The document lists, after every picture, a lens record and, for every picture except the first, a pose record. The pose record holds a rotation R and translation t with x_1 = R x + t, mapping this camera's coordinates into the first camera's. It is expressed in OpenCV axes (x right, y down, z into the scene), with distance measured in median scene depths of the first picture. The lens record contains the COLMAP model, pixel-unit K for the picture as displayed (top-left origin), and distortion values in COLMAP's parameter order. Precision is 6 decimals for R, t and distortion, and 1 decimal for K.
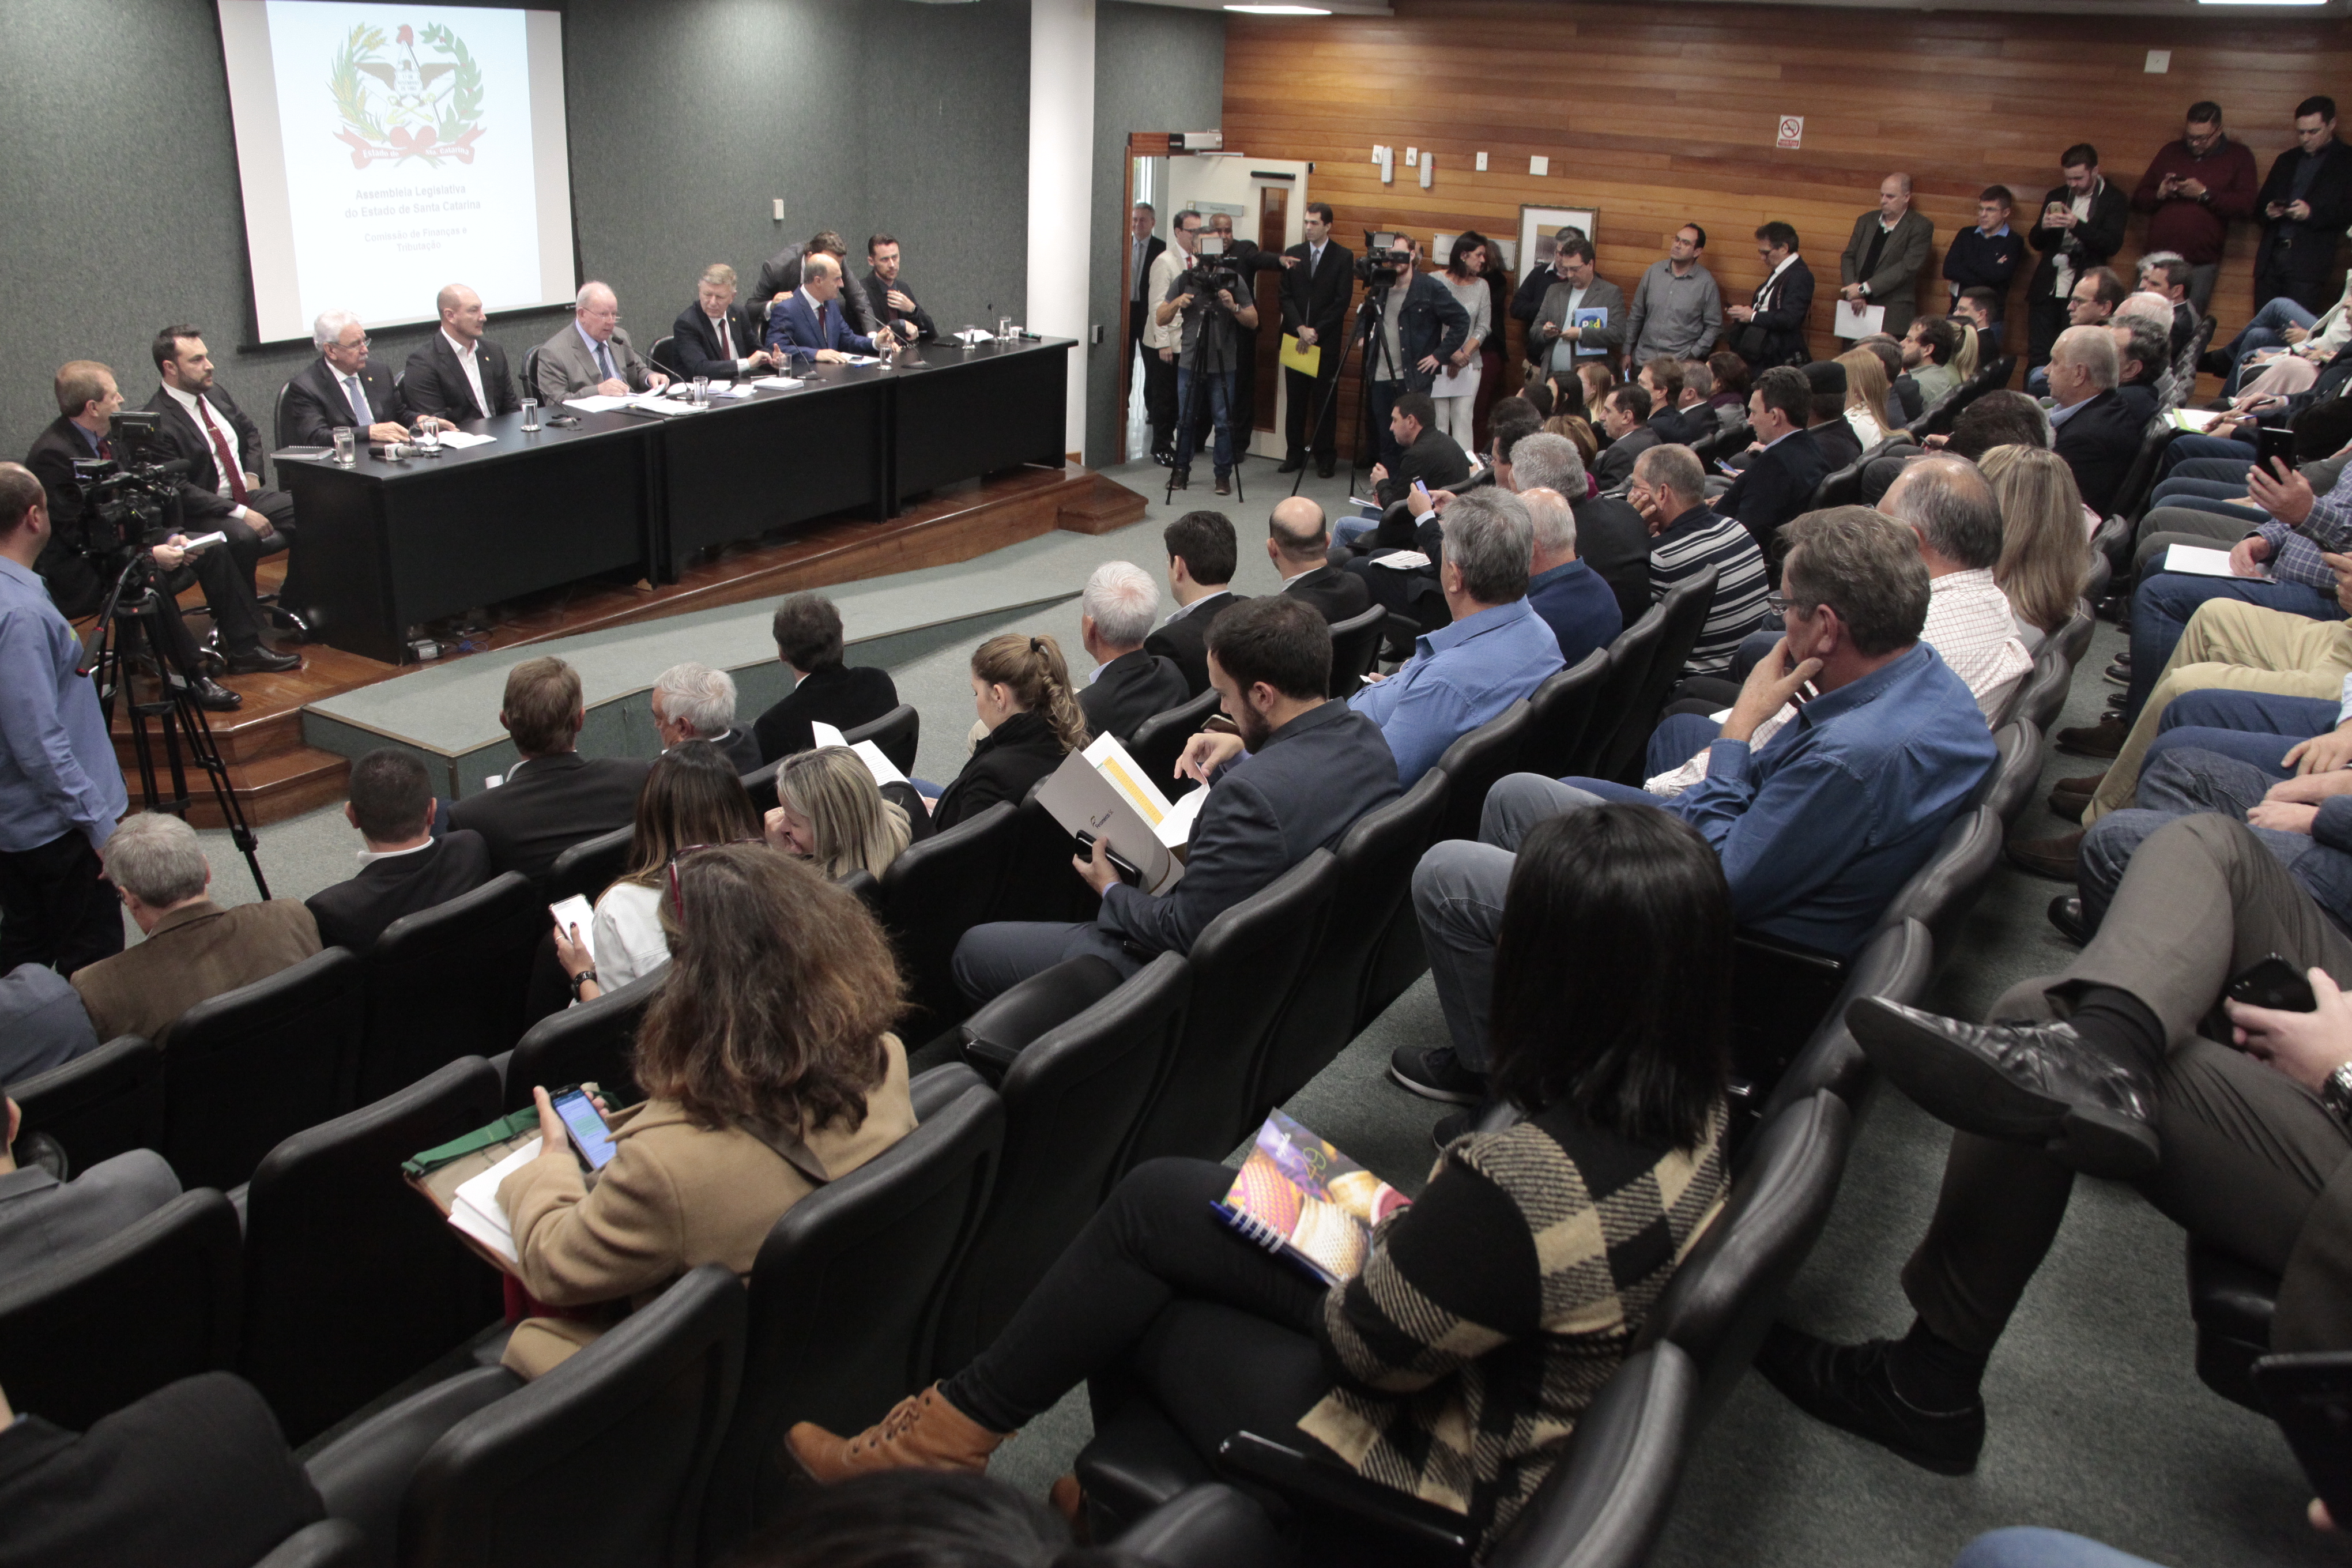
lens RADIAL K [[1870.1, 0, 1176.0], [0, 1870.1, 784.0], [0, 0, 1]] dist [-0.162434, 0.123813]
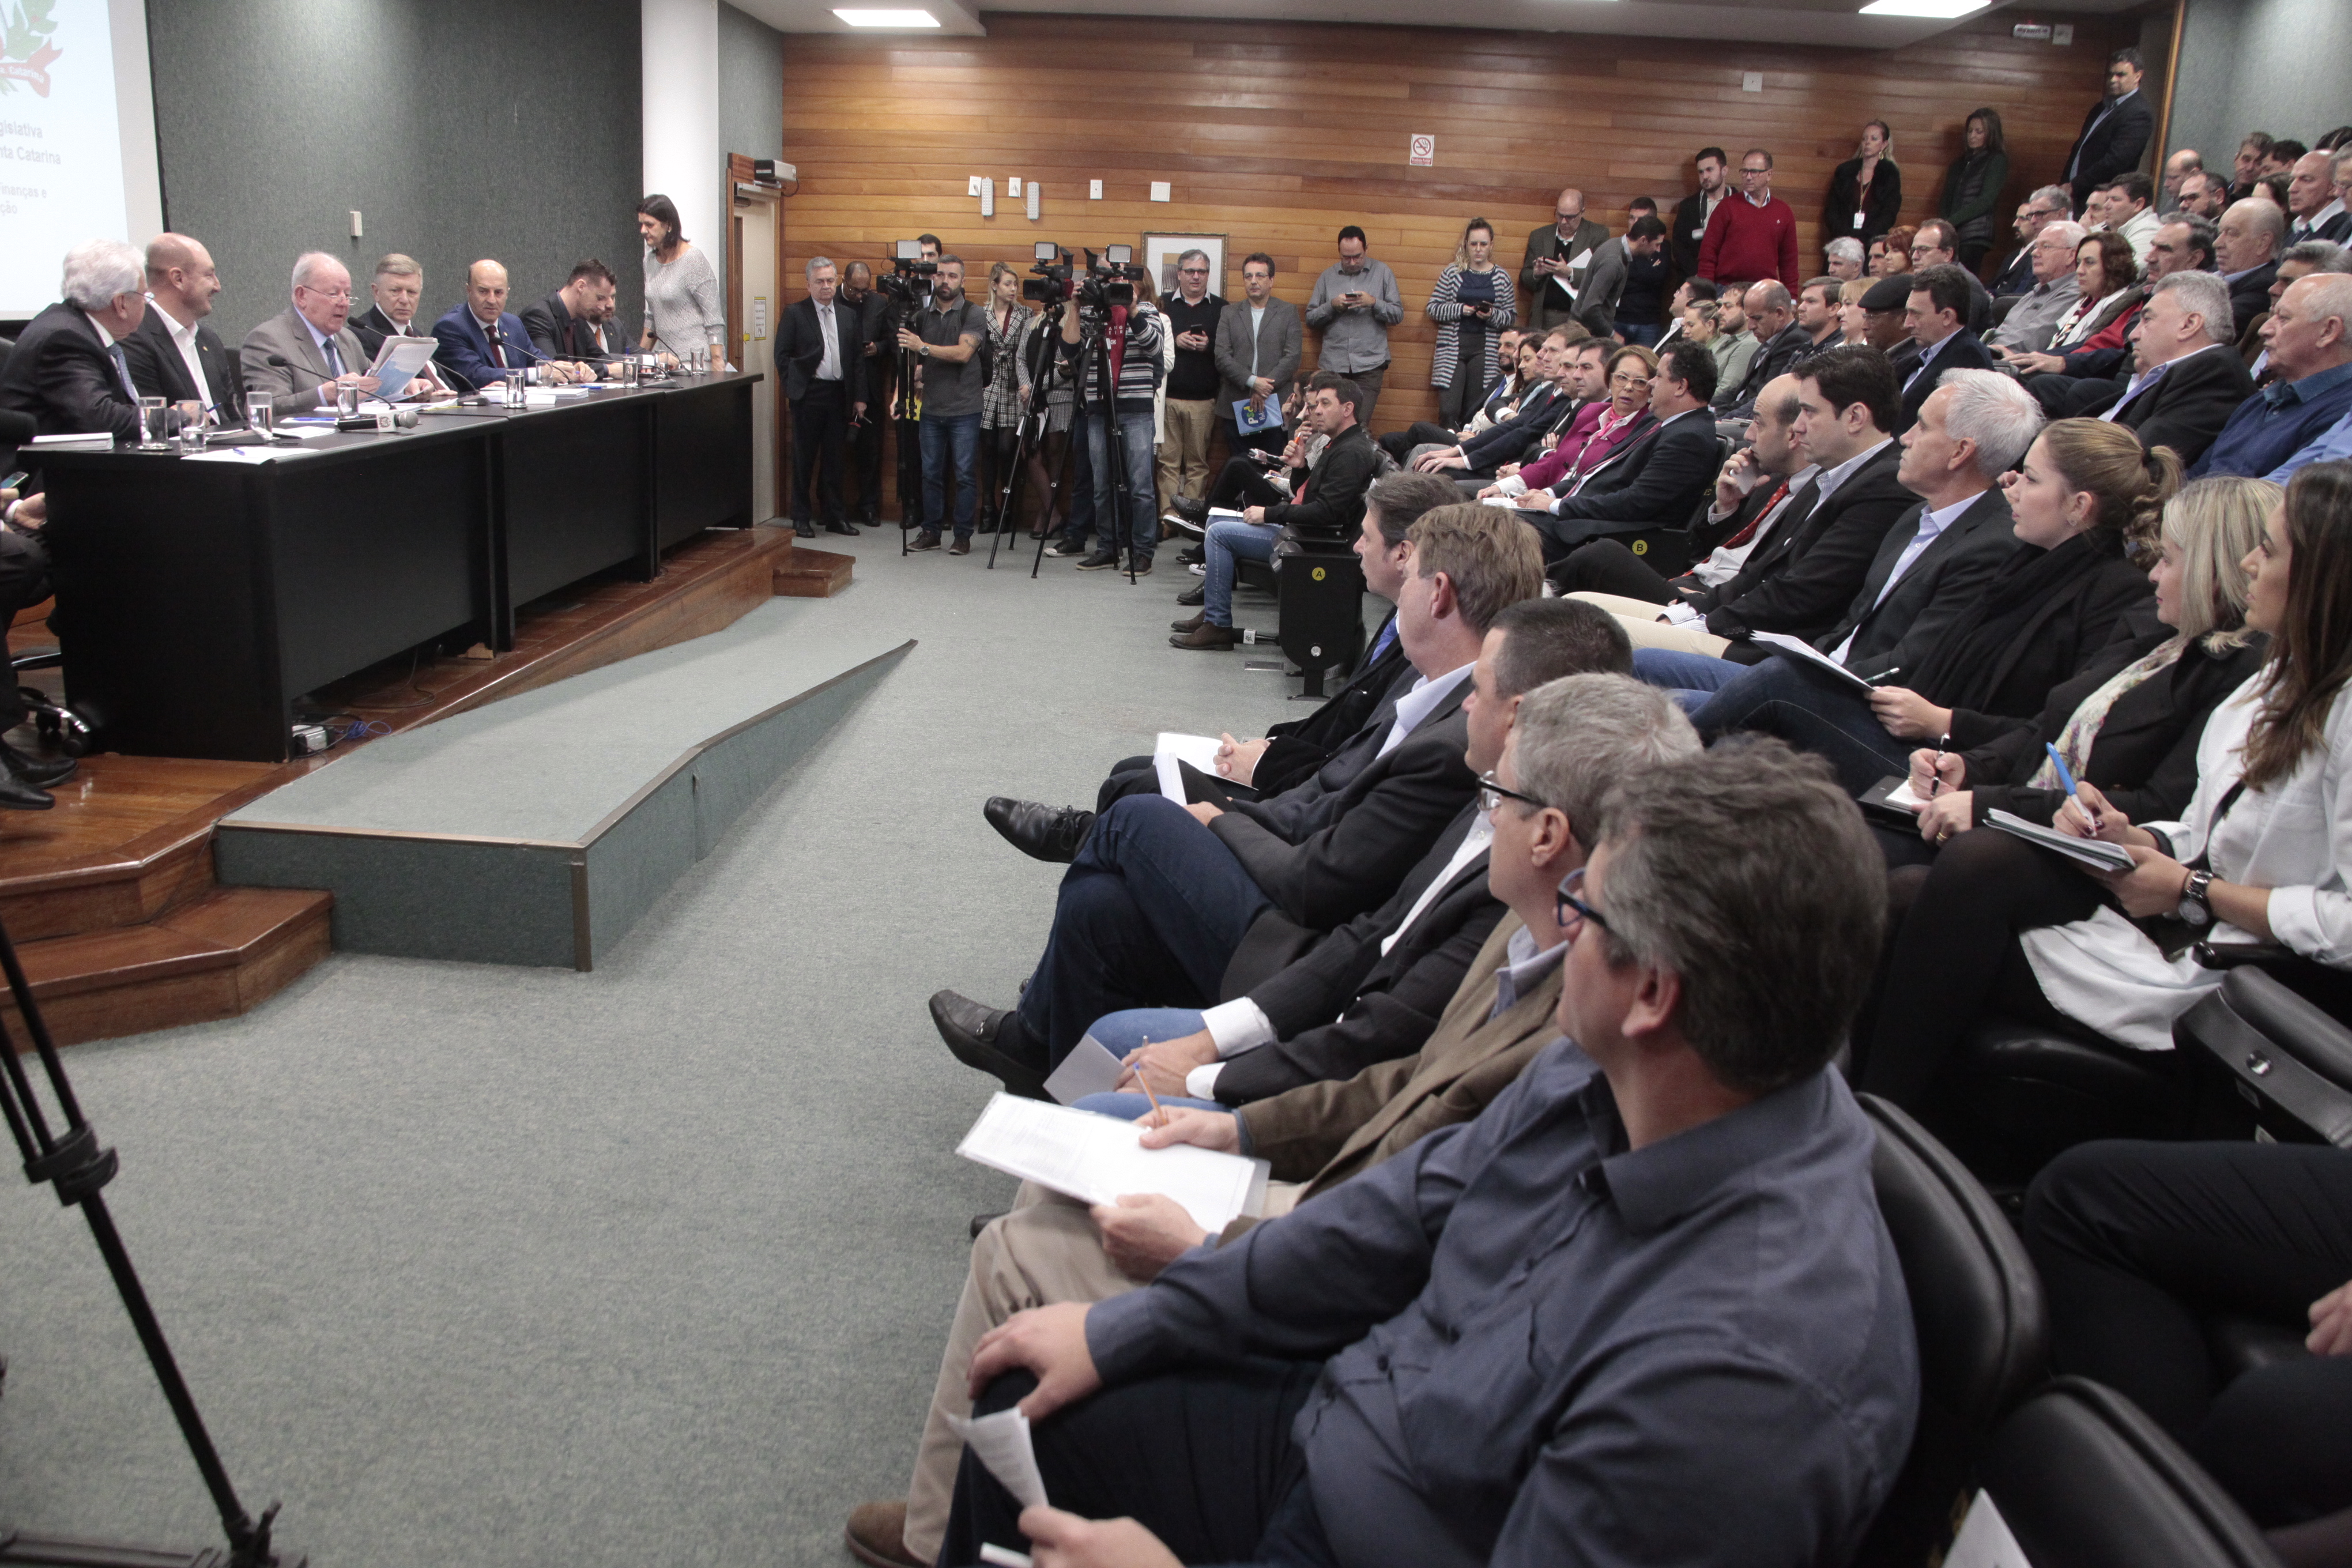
lens RADIAL K [[1870.1, 0, 1176.0], [0, 1870.1, 784.0], [0, 0, 1]] dist [-0.162434, 0.123813]
pose [[0.883896, -0.122368, 0.451392, -0.317732], [0.162629, 0.985351, -0.051333, 0.019042], [-0.438498, 0.118783, 0.890848, 0.216656]]
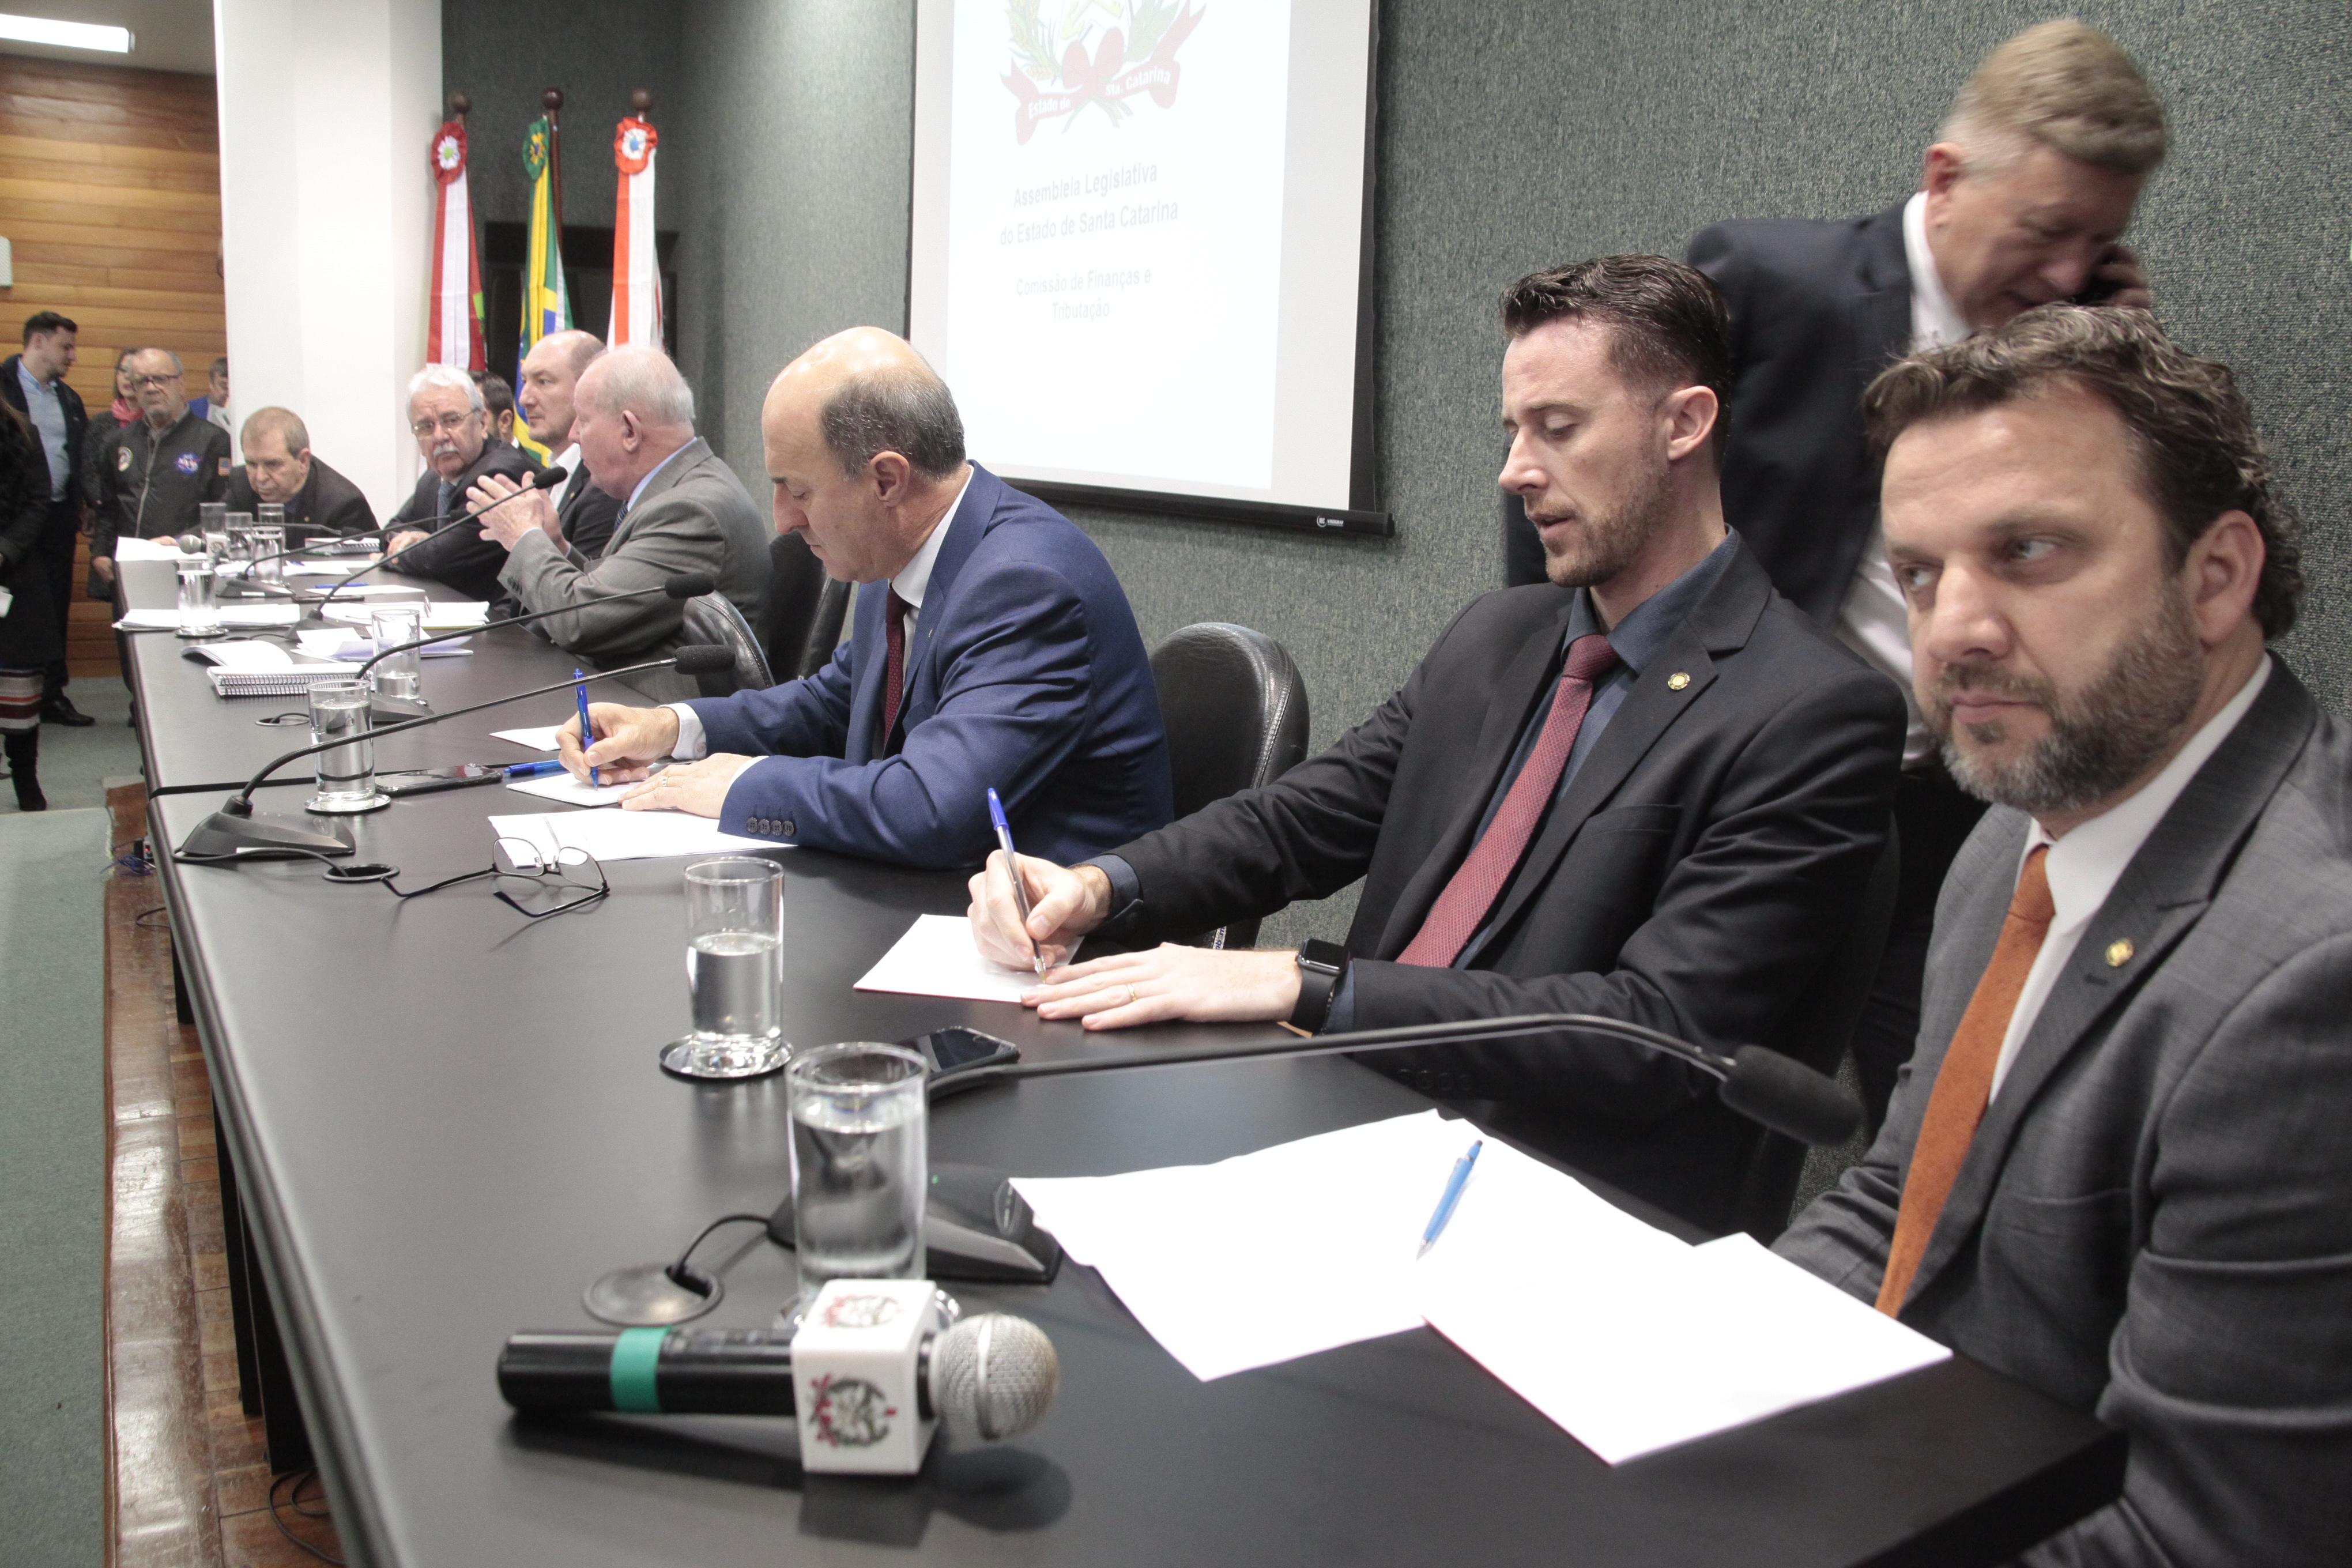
lens RADIAL K [[1858.5, 0, 1176.0], [0, 1858.5, 784.0], [0, 0, 1]] dist [-0.173714, 0.130905]
pose [[-0.490094, 0.114602, -0.864103, -0.034653], [-0.364567, 0.873503, 0.322621, -0.313915], [0.791769, 0.473138, -0.386319, 1.117099]]
